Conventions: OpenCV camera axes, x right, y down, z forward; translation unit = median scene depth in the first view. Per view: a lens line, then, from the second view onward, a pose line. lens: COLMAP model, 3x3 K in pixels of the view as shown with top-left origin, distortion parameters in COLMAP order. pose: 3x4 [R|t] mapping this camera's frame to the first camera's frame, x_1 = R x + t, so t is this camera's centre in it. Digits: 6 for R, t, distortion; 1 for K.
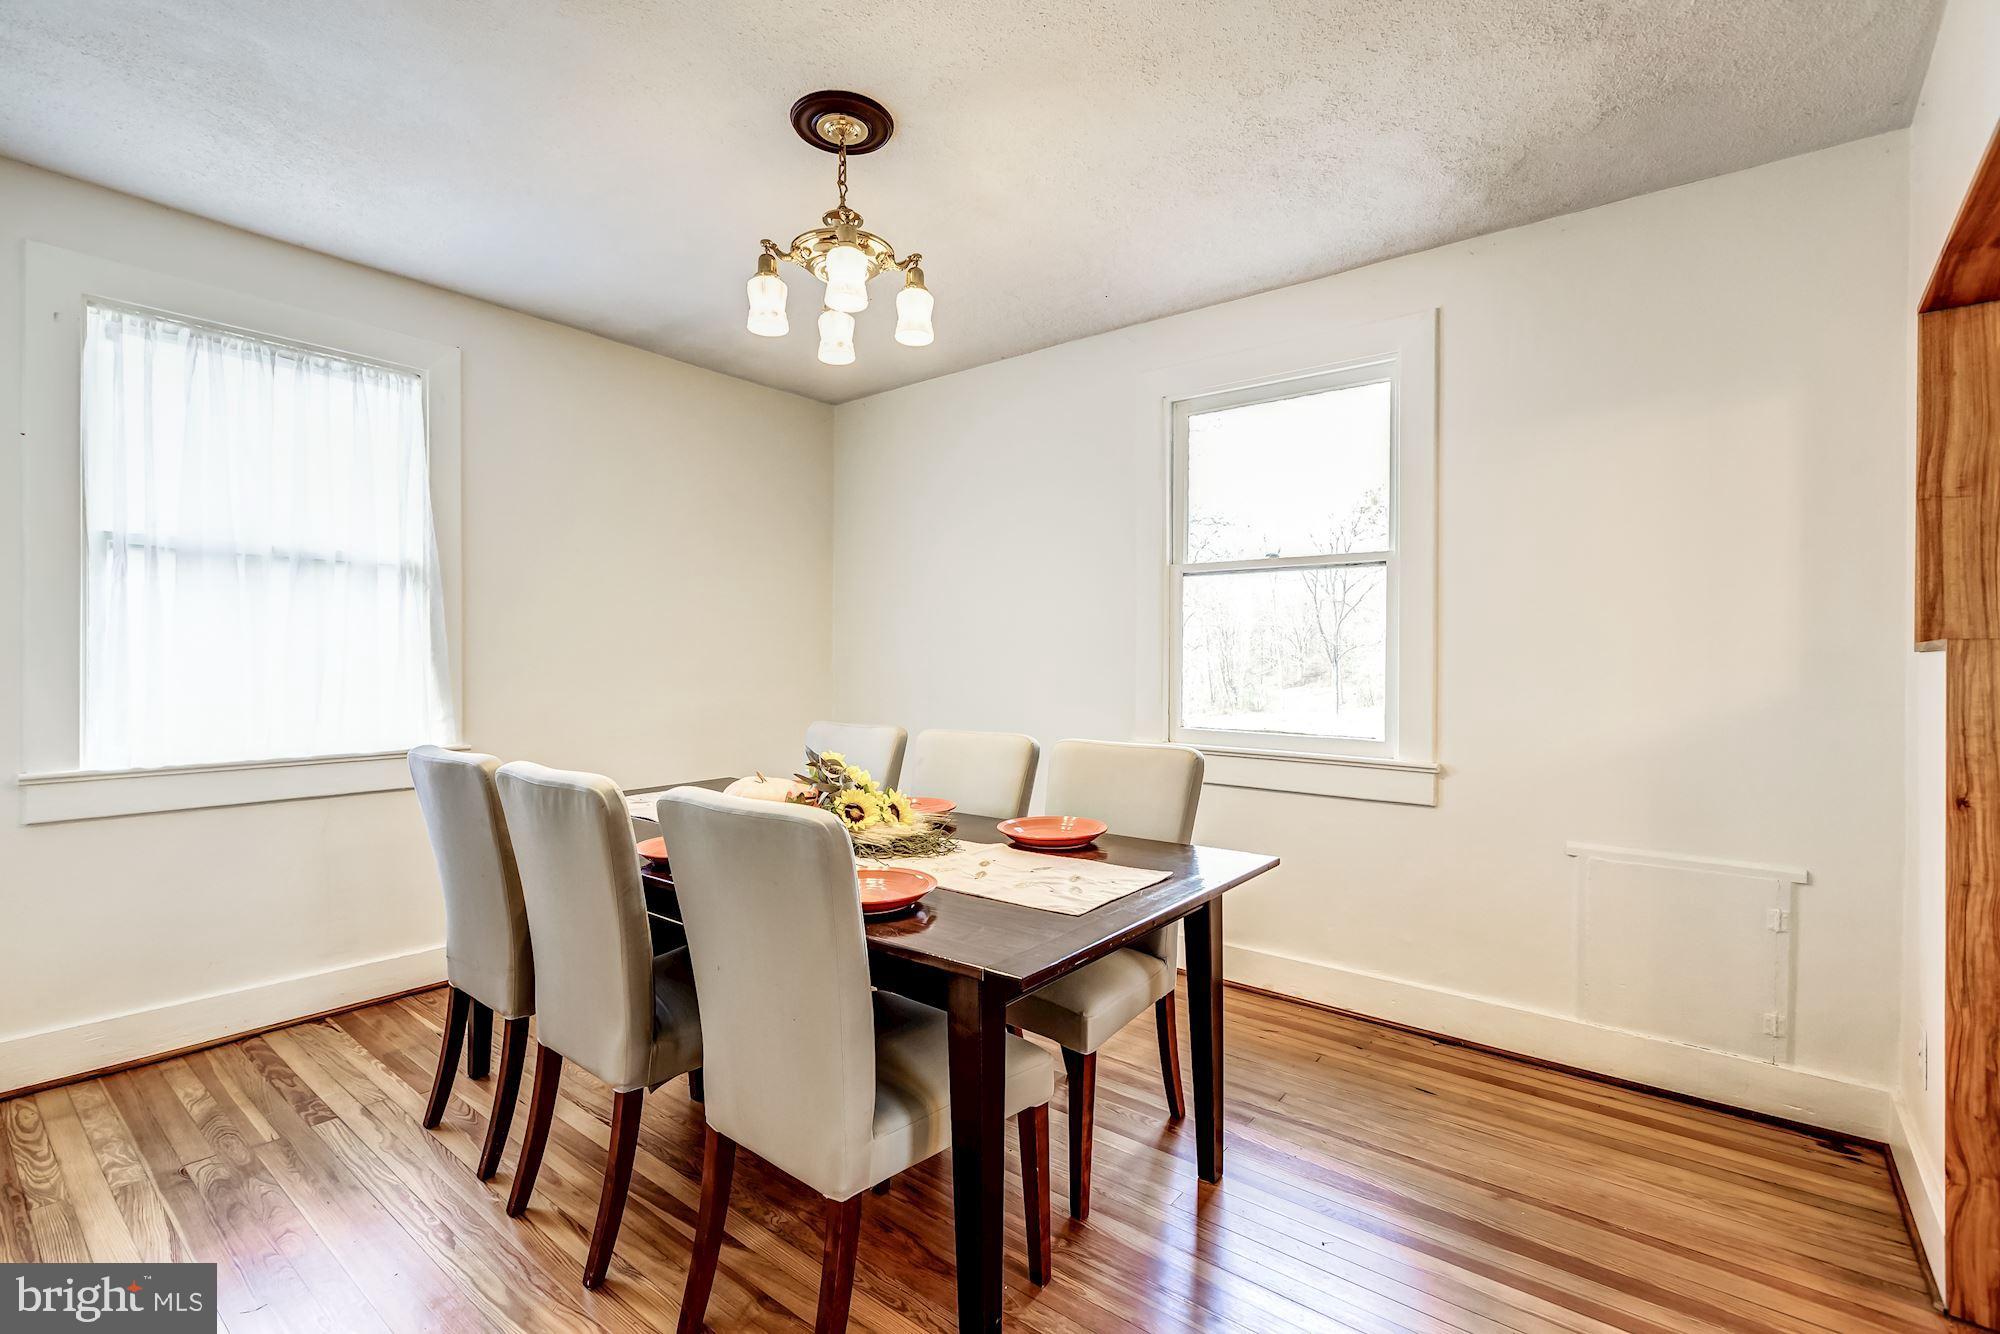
lens RADIAL K [[884.4, 0, 990.1], [0, 884.4, 668.7], [0, 0, 1]] dist [-0.001594, -0.000269]
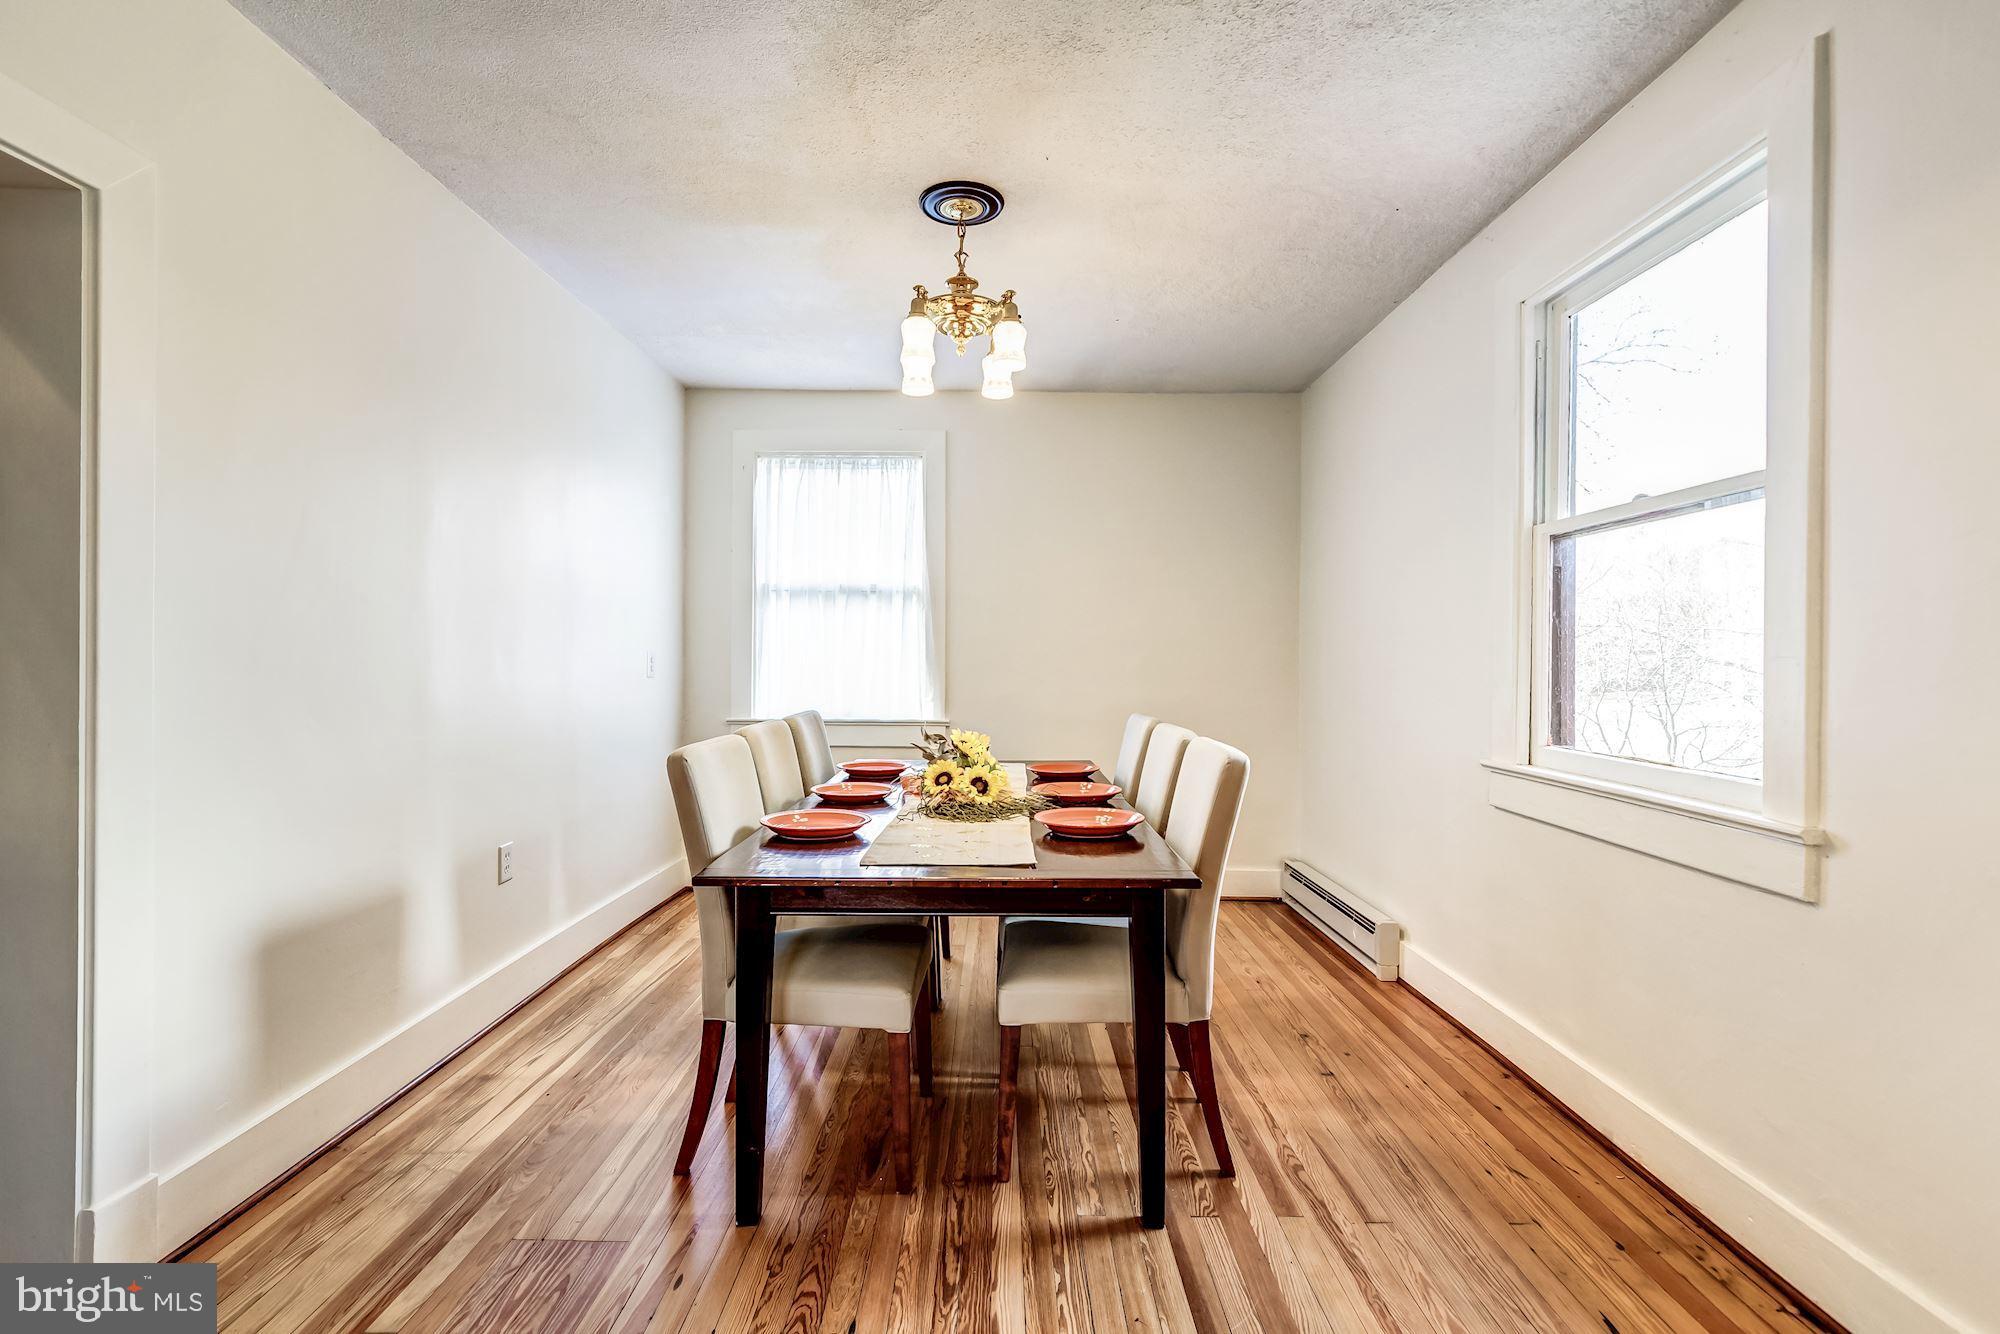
lens RADIAL K [[908.0, 0, 992.8], [0, 908.0, 664.1], [0, 0, 1]] dist [0.006599, -0.000828]
pose [[0.617036, 0.002878, -0.786930, 0.658789], [-0.008849, 0.999955, -0.003281, 0.007270], [0.786886, 0.008988, 0.617034, 0.220781]]
